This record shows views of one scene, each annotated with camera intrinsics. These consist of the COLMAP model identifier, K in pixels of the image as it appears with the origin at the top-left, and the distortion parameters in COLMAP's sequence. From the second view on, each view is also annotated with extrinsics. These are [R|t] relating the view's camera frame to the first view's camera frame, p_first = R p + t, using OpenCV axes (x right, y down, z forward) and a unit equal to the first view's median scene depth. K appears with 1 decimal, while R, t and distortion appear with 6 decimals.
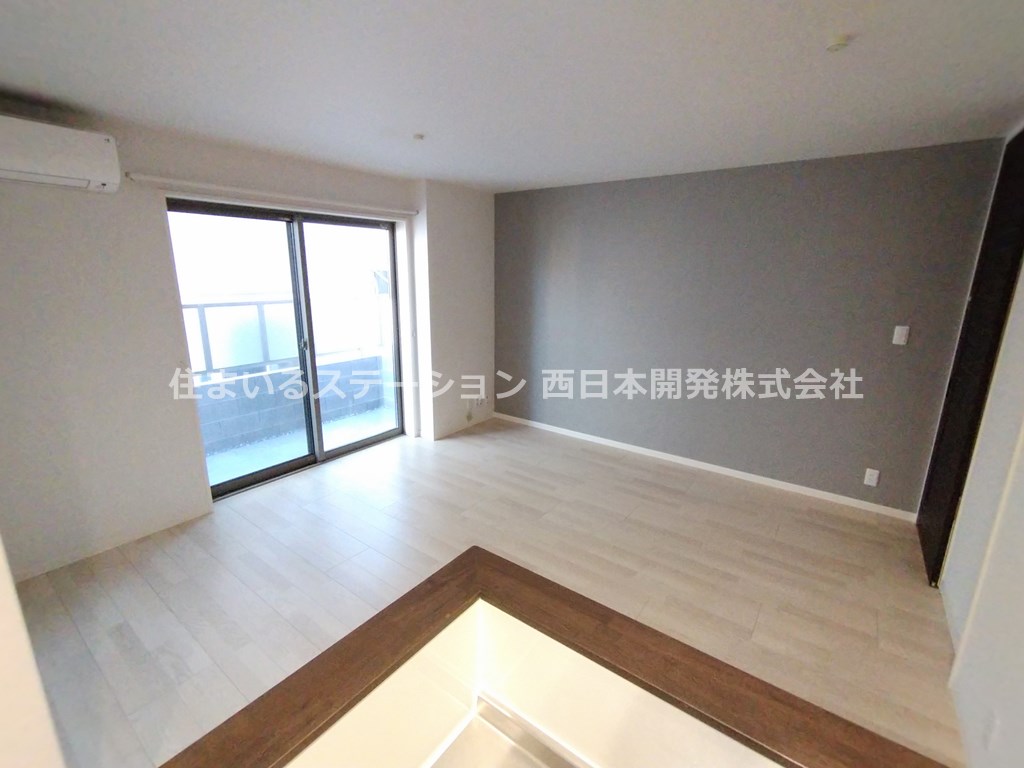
lens RADIAL K [[458.5, 0, 512.0], [0, 458.5, 384.0], [0, 0, 1]] dist [0.000747, 0.000048]
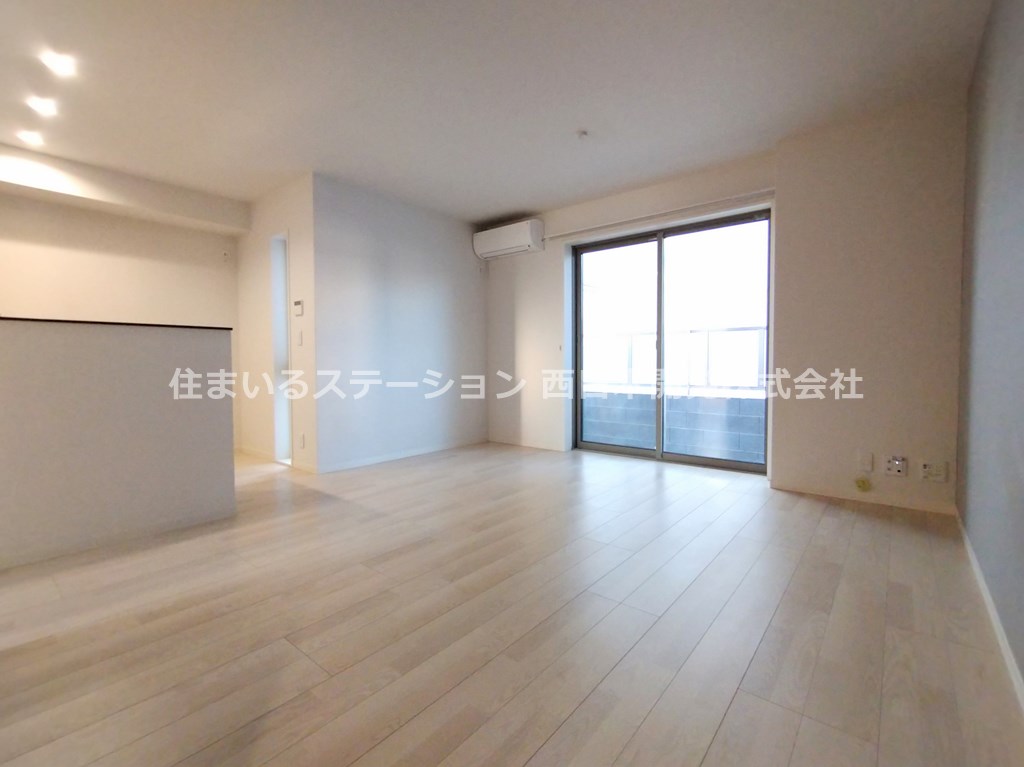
lens RADIAL K [[458.5, 0, 512.0], [0, 458.5, 383.5], [0, 0, 1]] dist [0.000747, 0.000048]
pose [[-0.063650, 0.034110, -0.997389, 0.731005], [-0.243035, 0.968797, 0.048642, 0.038505], [0.967927, 0.245497, -0.053374, 0.790639]]
